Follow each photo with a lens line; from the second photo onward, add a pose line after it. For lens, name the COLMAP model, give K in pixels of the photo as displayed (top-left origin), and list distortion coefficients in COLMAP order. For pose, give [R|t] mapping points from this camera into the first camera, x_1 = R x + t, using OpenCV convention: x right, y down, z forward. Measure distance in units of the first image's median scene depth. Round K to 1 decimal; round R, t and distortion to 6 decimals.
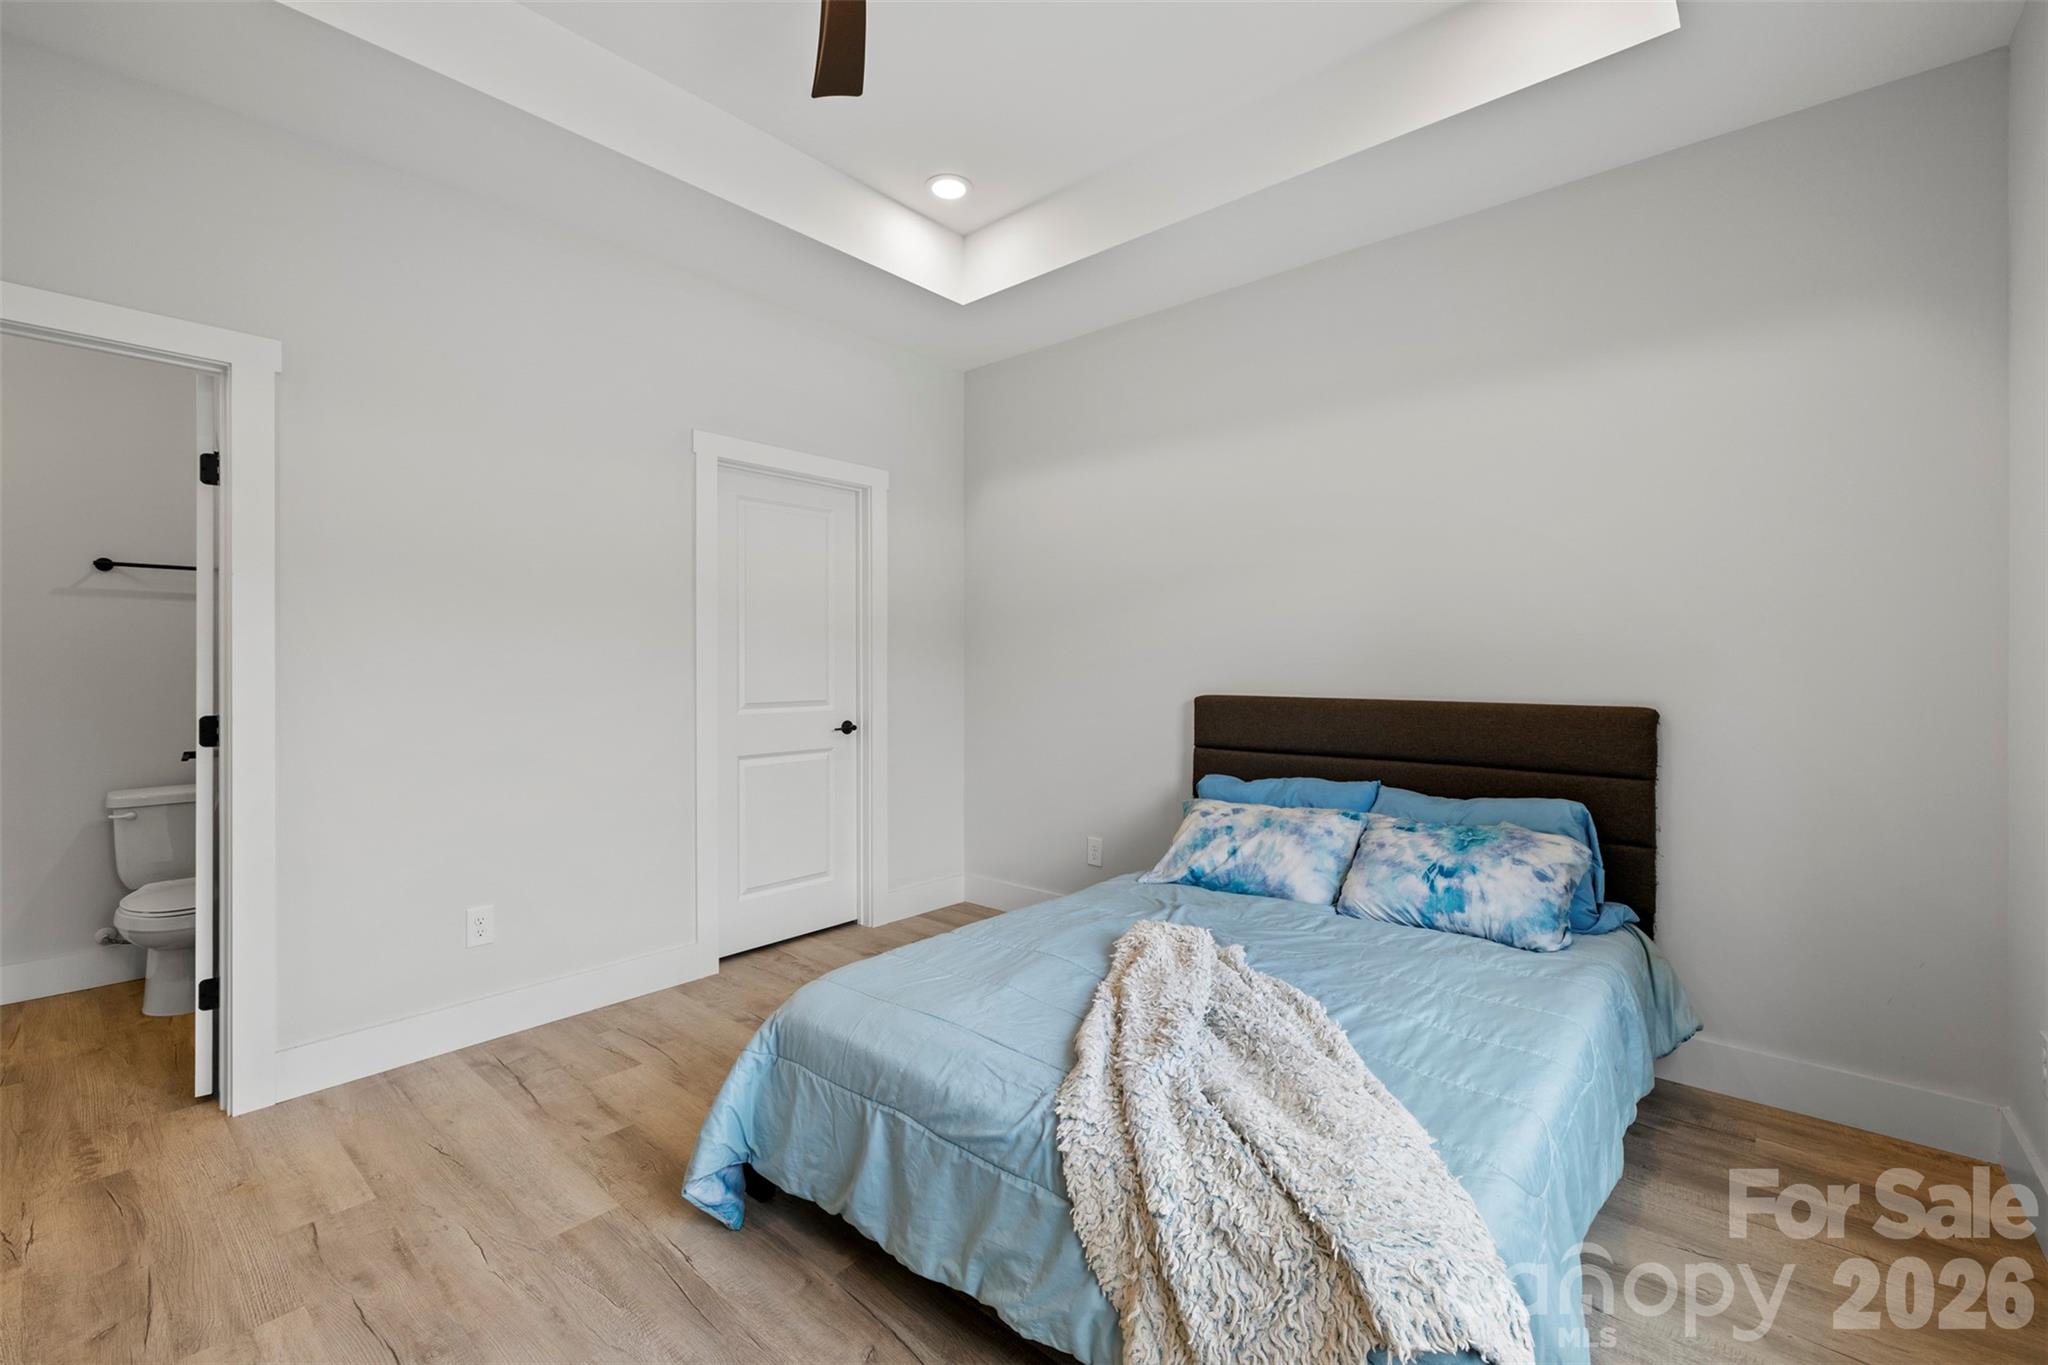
lens RADIAL K [[861.3, 0, 1027.1], [0, 861.3, 672.2], [0, 0, 1]] dist [0.007432, -0.000080]
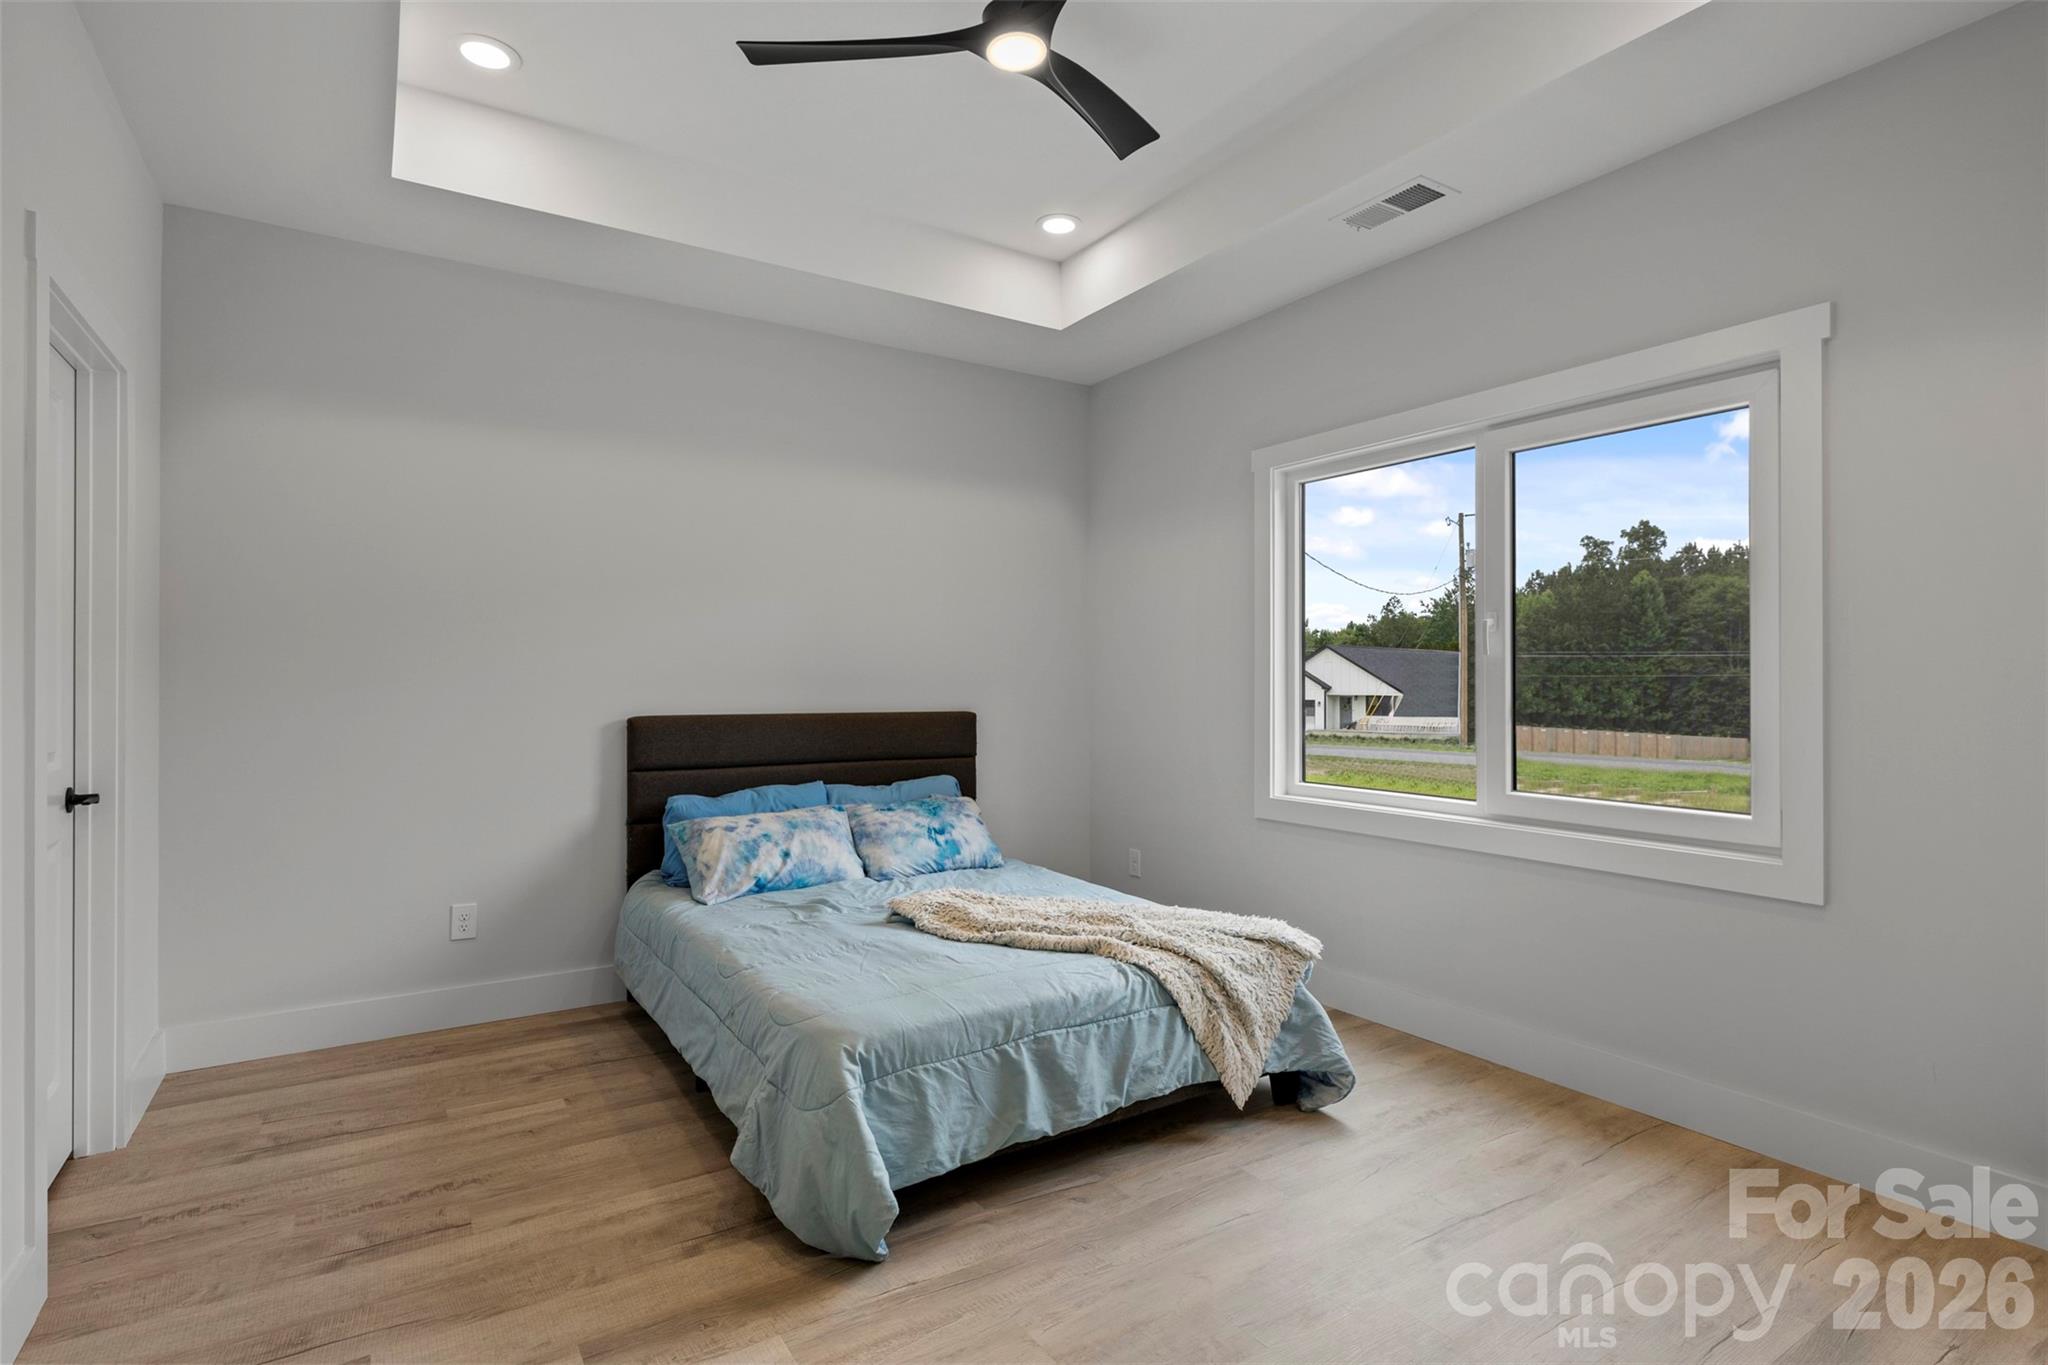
lens RADIAL K [[1017.4, 0, 1024.0], [0, 1017.4, 682.5], [0, 0, 1]] dist [0.003436, 0.000550]
pose [[0.281751, 0.000694, 0.959487, -1.051178], [0.006519, 0.999975, -0.002638, -0.007060], [-0.959465, 0.006998, 0.281740, 0.383948]]
